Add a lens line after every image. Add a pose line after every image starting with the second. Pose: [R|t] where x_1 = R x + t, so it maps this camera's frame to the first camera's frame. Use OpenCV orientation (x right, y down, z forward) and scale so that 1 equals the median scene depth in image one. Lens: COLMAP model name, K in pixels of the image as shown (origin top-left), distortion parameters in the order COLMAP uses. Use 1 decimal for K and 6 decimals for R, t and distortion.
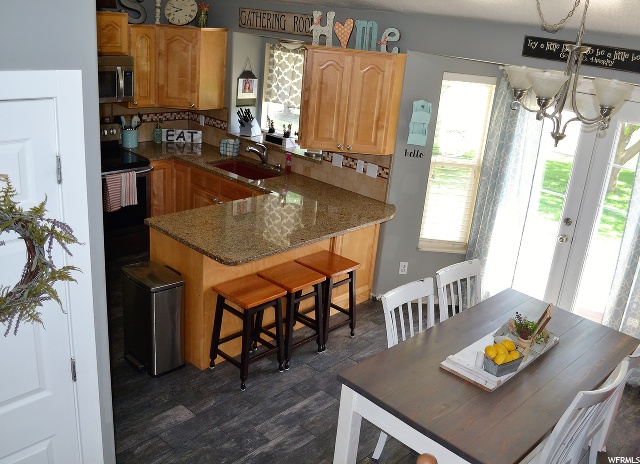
lens RADIAL K [[609.5, 0, 320.0], [0, 609.5, 232.0], [0, 0, 1]] dist [-0.050556, -0.003553]
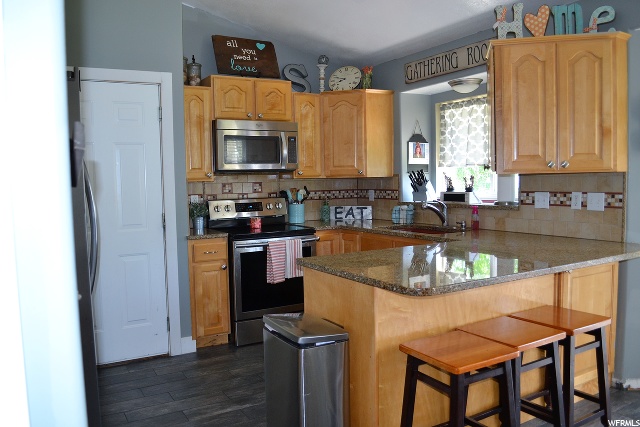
lens RADIAL K [[512.6, 0, 315.4], [0, 512.6, 204.2], [0, 0, 1]] dist [-0.045884, -0.004511]
pose [[0.951898, -0.093679, -0.291743, -0.052260], [0.000574, 0.952663, -0.304027, 0.076782], [0.306414, 0.289235, 0.906892, 0.287862]]
